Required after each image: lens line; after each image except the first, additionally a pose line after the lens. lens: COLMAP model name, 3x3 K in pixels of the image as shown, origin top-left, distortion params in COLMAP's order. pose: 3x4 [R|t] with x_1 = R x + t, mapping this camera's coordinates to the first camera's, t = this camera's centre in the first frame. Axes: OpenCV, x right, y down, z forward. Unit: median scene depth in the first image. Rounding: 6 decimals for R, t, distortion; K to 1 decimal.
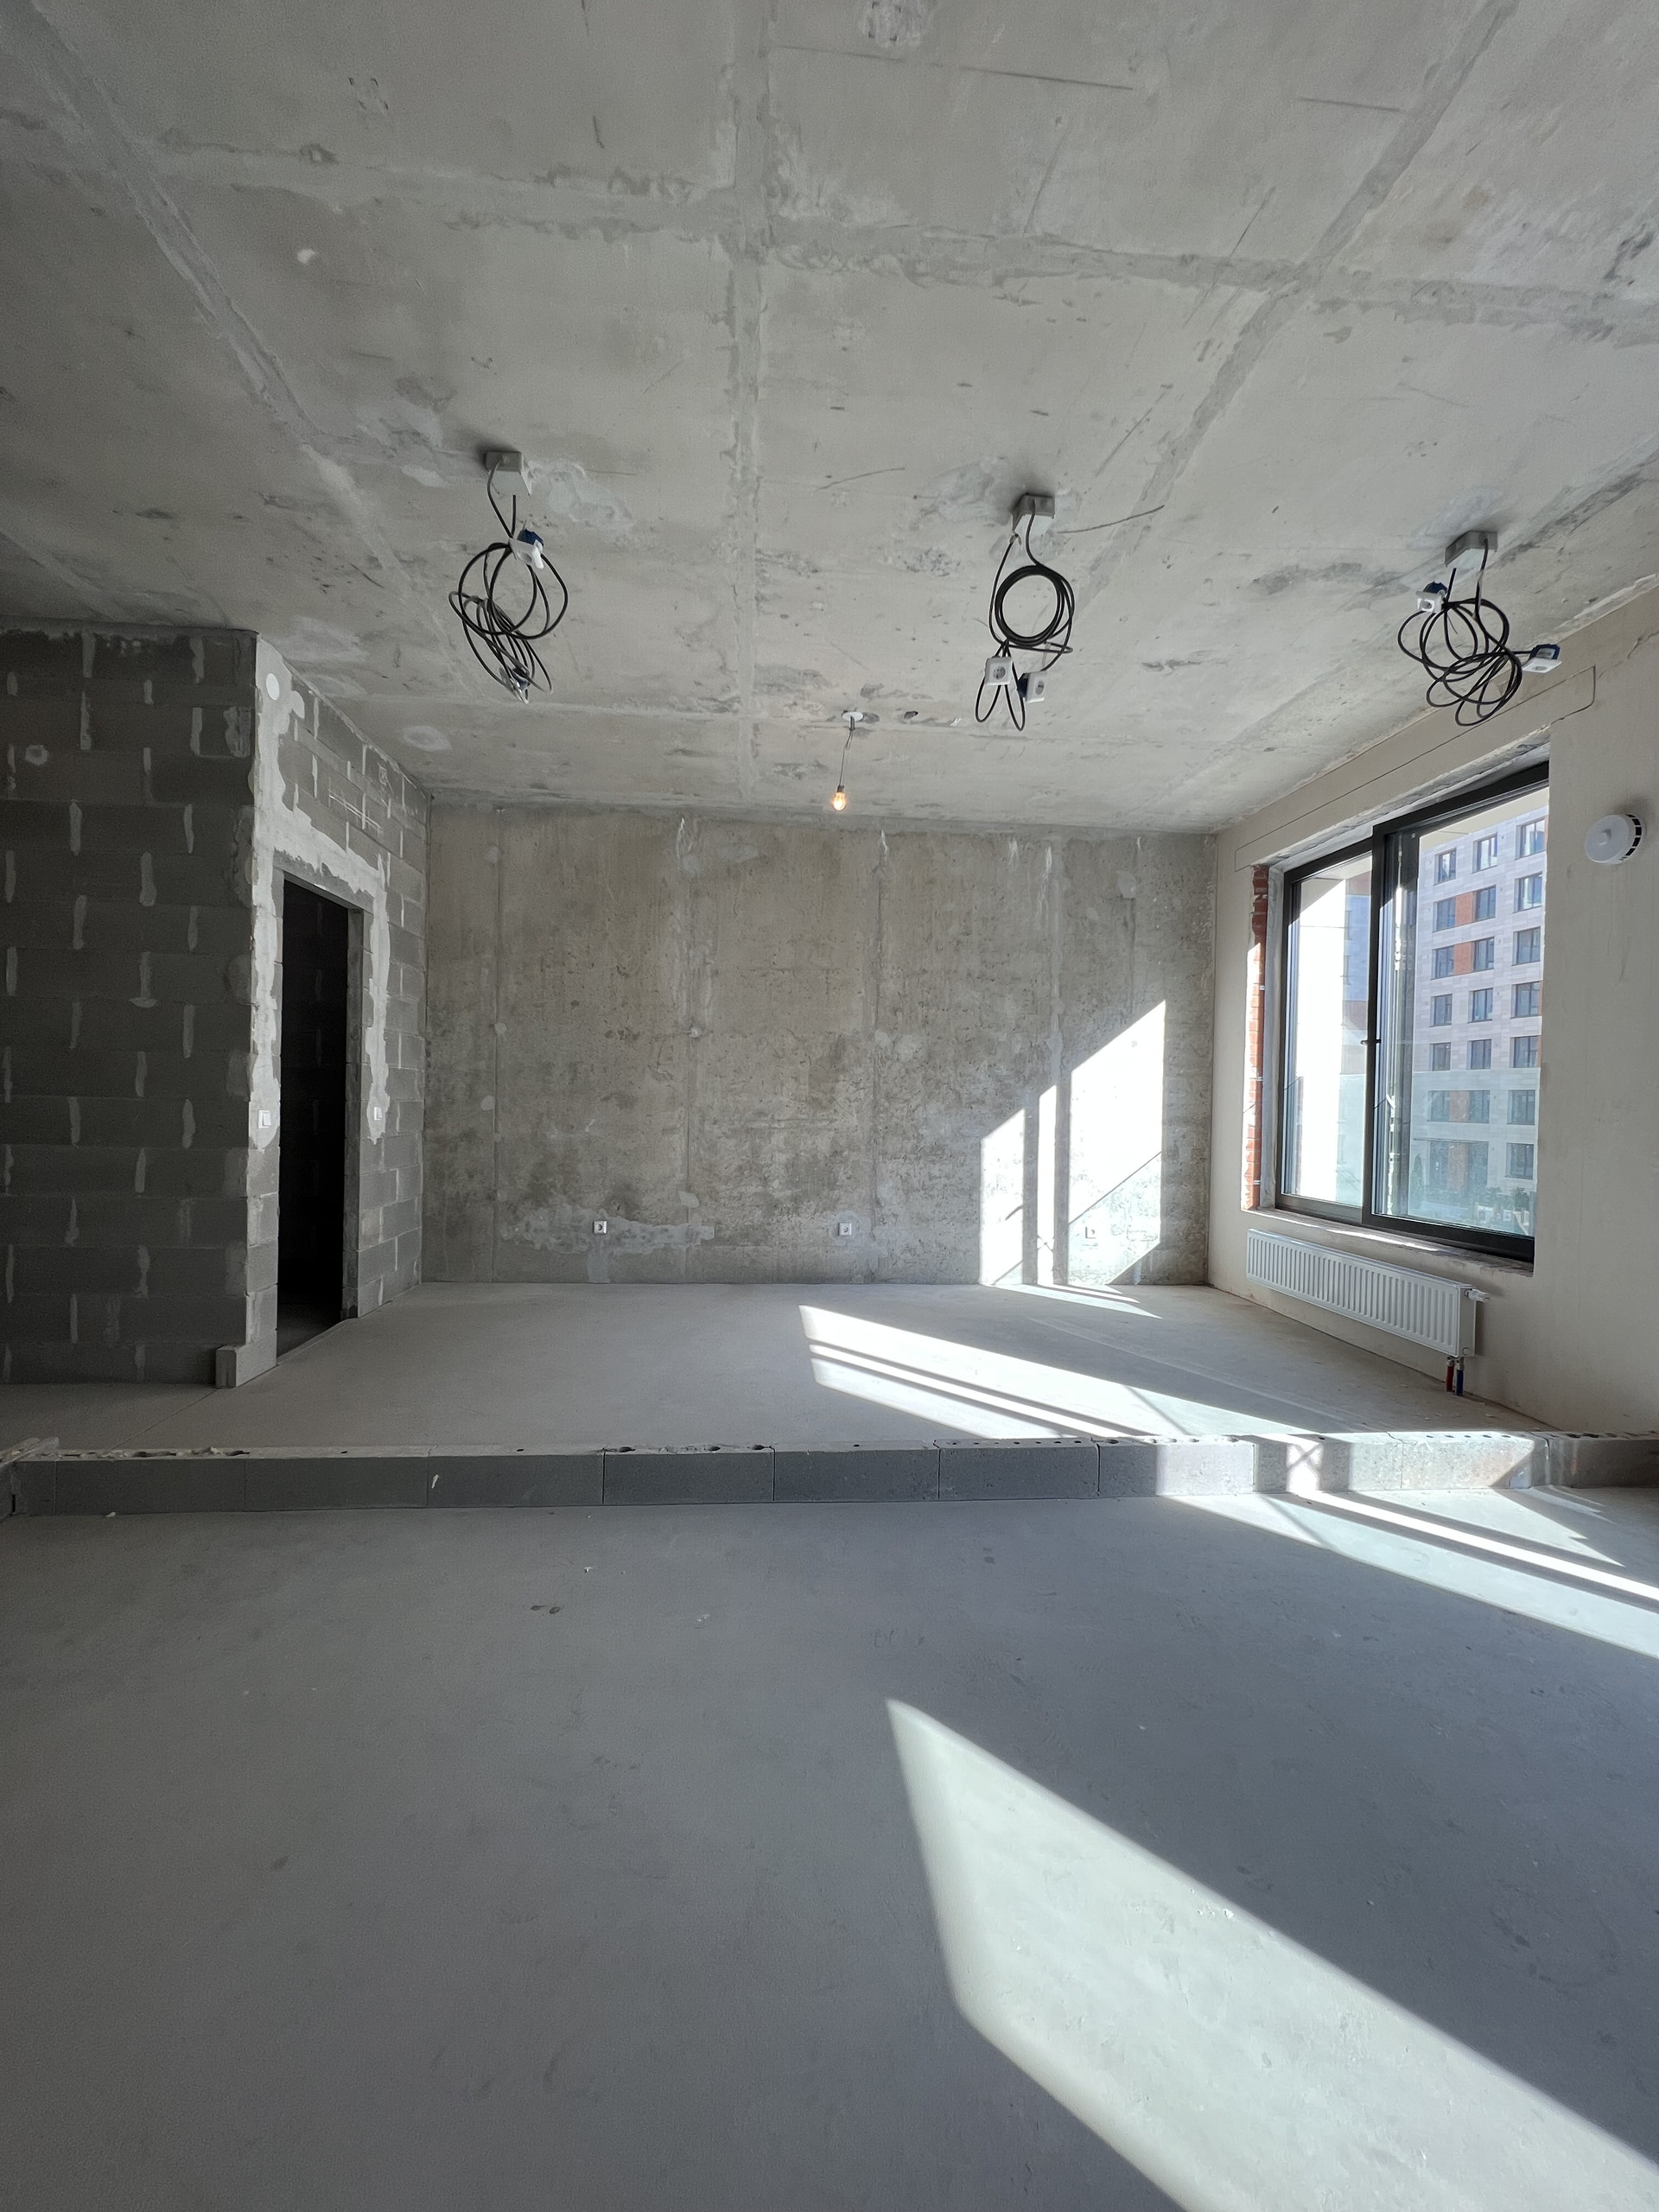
lens RADIAL K [[887.7, 0, 824.8], [0, 887.7, 1111.2], [0, 0, 1]] dist [0.001389, 0.000051]
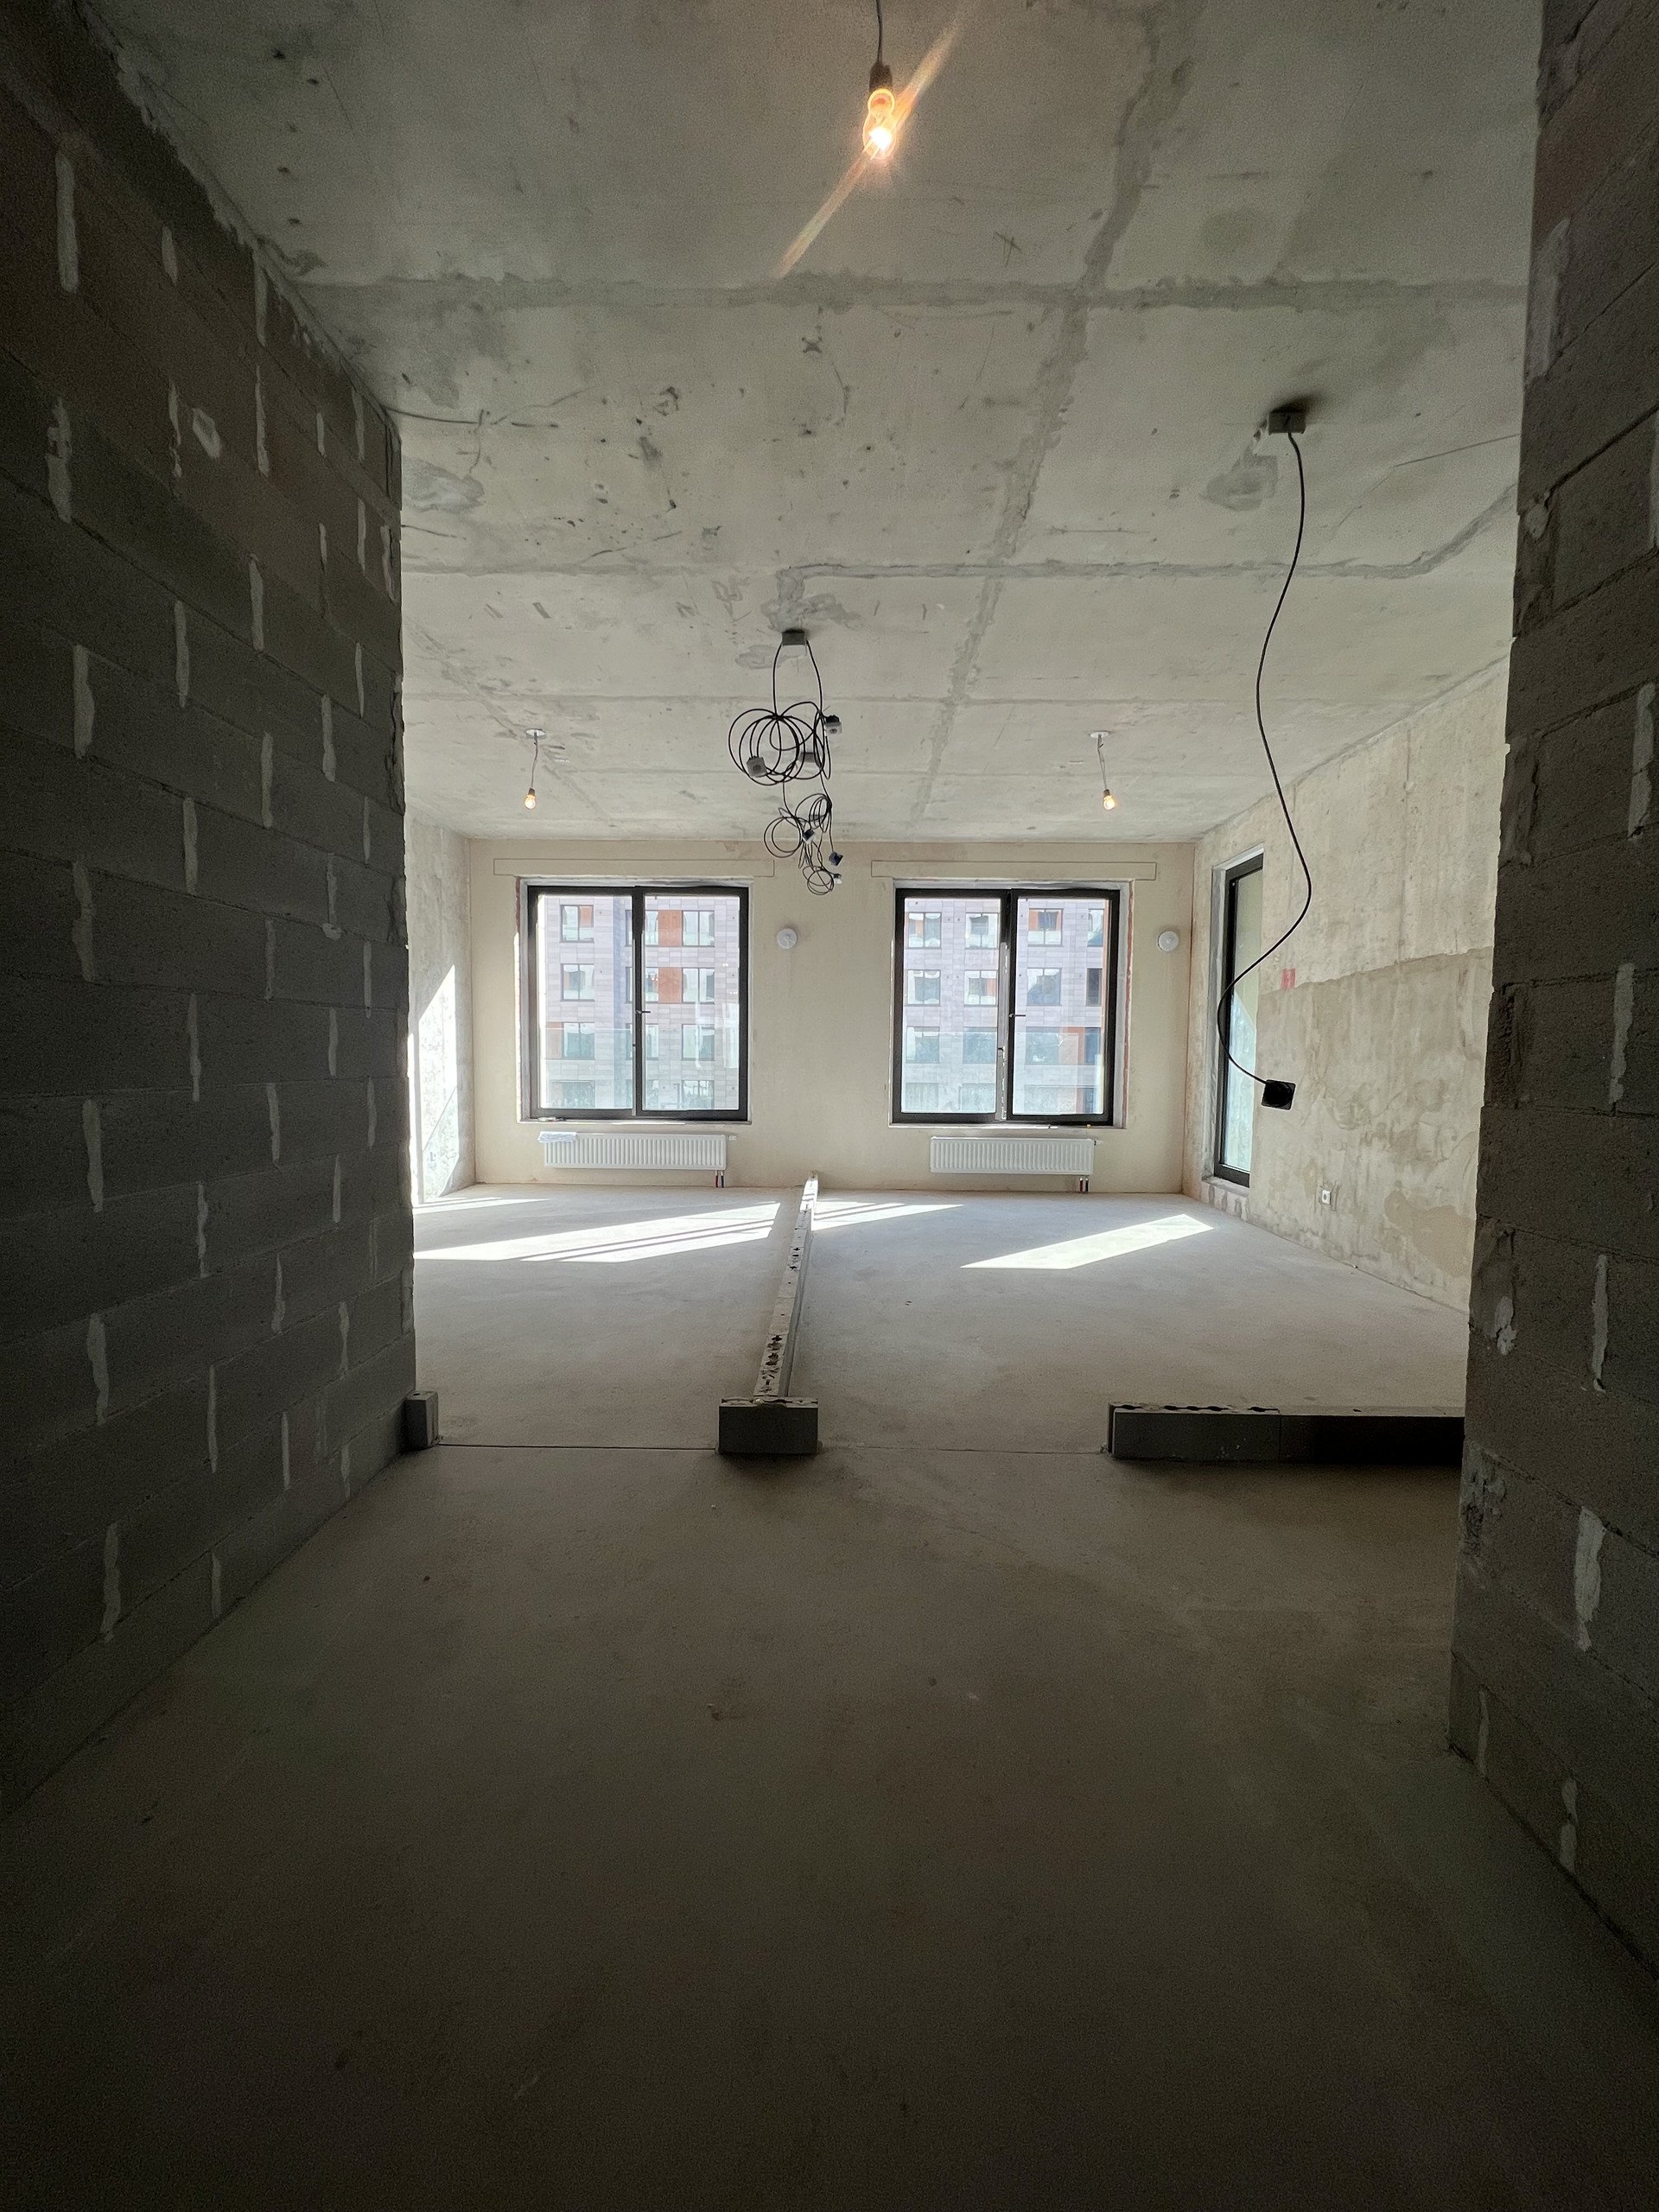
lens RADIAL K [[874.1, 0, 823.6], [0, 874.1, 1106.8], [0, 0, 1]] dist [0.000132, -0.000037]
pose [[0.115210, -0.084003, 0.989783, -0.859029], [0.004781, 0.996453, 0.084012, -0.029491], [-0.993330, -0.004947, 0.115203, 0.357841]]
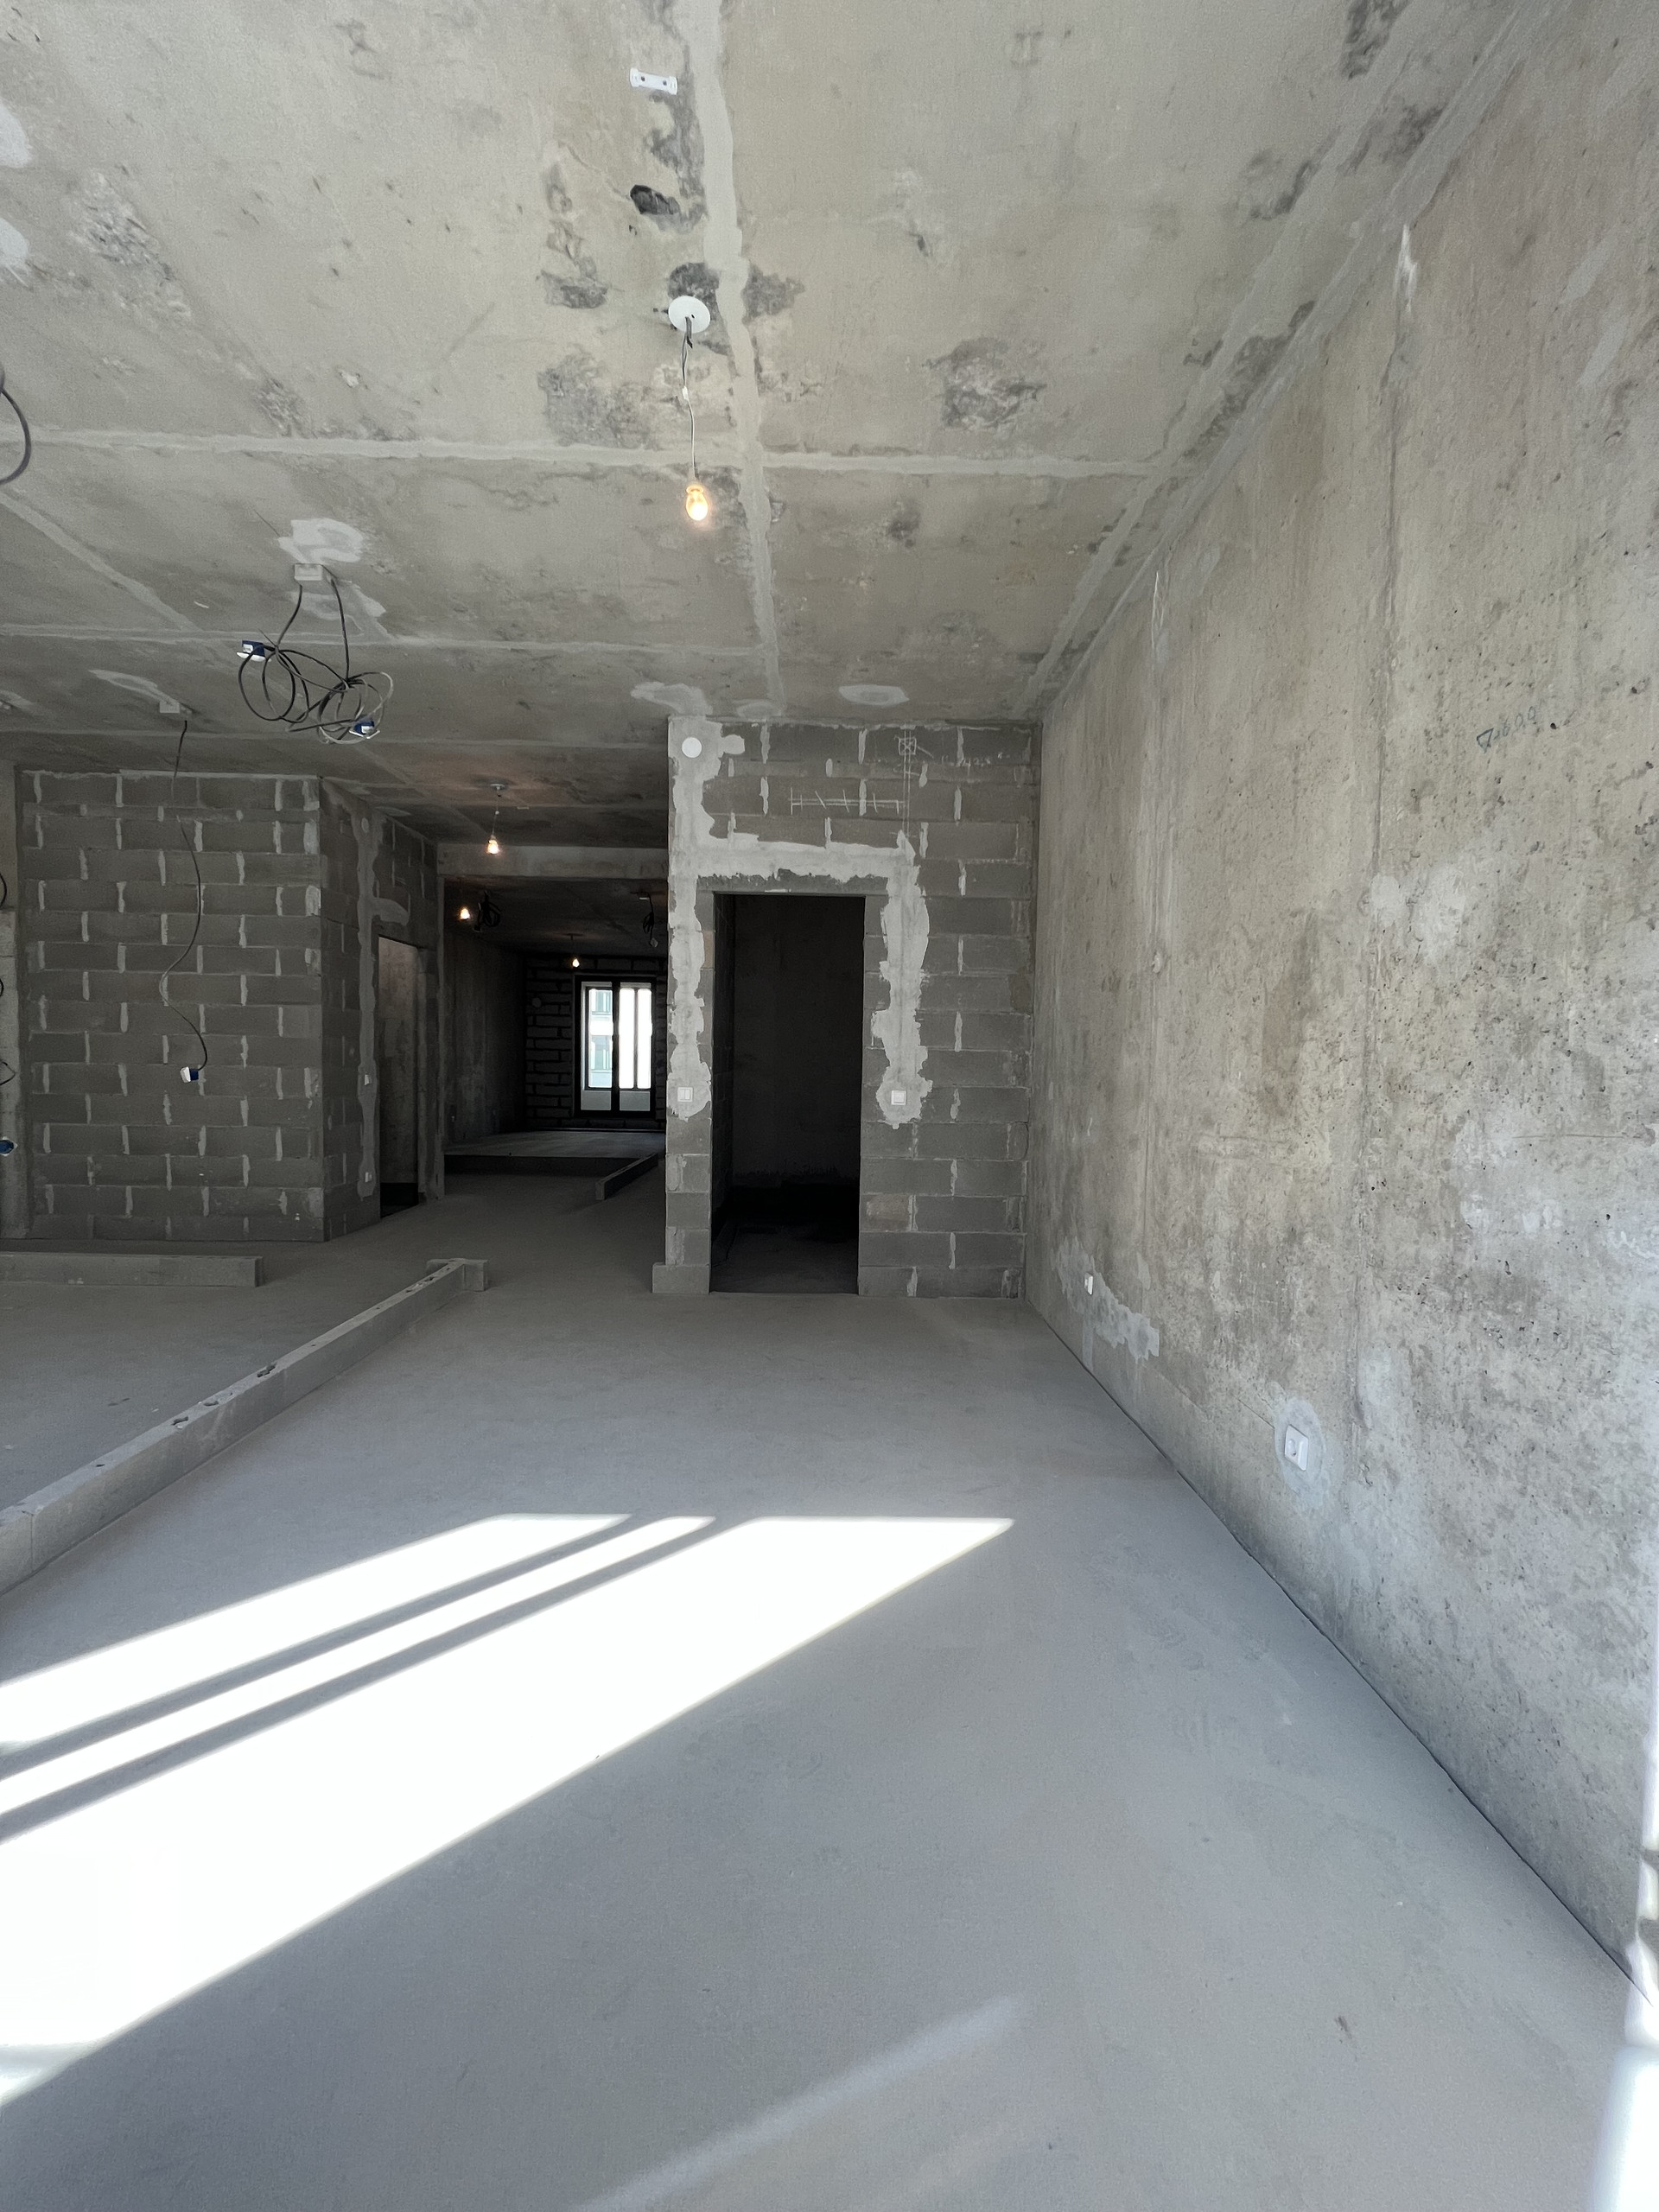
lens RADIAL K [[887.7, 0, 827.4], [0, 887.7, 1109.5], [0, 0, 1]] dist [0.001389, 0.000051]
pose [[-0.071578, 0.028403, -0.997031, 0.396785], [-0.034136, 0.998939, 0.030908, -0.010257], [0.996851, 0.036247, -0.070532, 0.830022]]
